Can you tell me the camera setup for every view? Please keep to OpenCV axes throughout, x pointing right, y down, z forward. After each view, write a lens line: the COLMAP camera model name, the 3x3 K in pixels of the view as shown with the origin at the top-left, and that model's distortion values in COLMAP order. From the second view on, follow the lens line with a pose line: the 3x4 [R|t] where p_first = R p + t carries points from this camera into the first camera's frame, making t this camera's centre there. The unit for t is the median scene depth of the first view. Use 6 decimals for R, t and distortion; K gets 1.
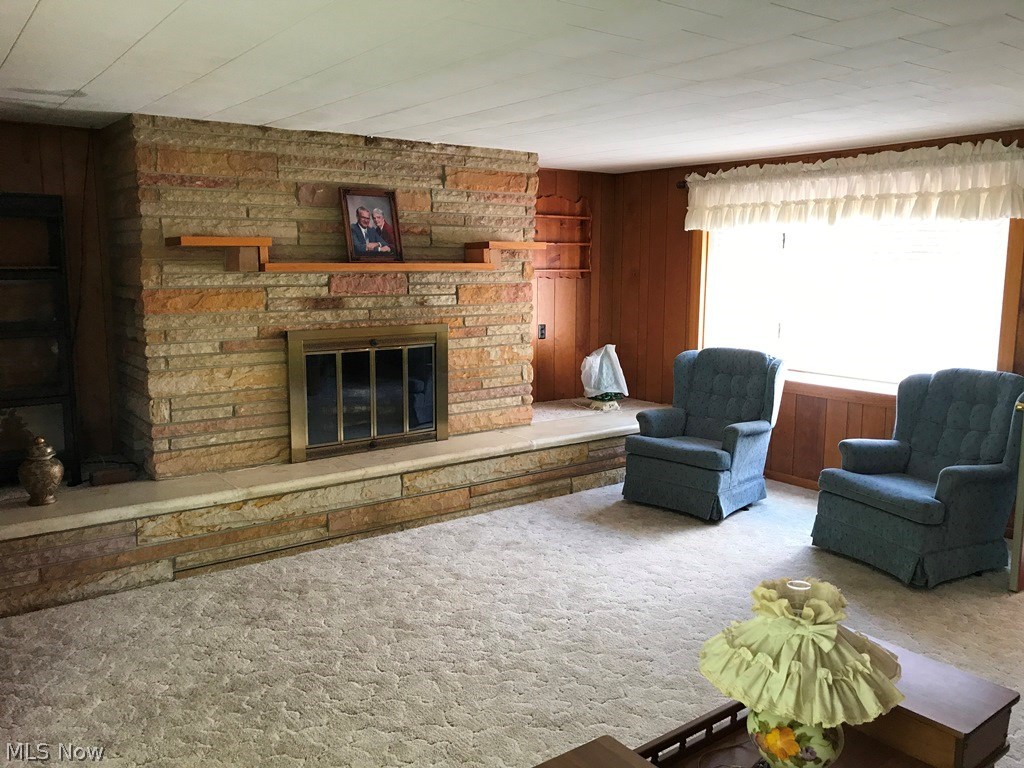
lens RADIAL K [[841.6, 0, 512.0], [0, 841.6, 384.0], [0, 0, 1]] dist [0.082014, -0.128399]
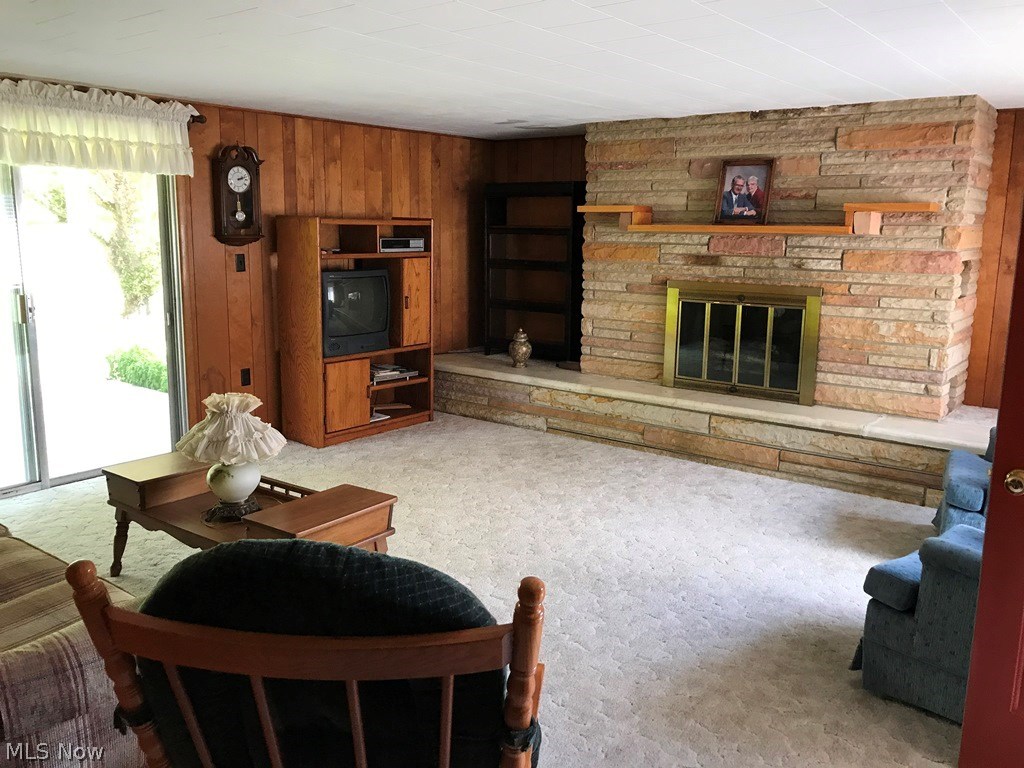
lens RADIAL K [[841.6, 0, 512.0], [0, 841.6, 384.0], [0, 0, 1]] dist [0.082014, -0.128399]
pose [[0.275162, 0.176265, -0.945101, 0.849193], [-0.160823, 0.977636, 0.135510, -0.042468], [0.947851, 0.114707, 0.297356, 0.407786]]
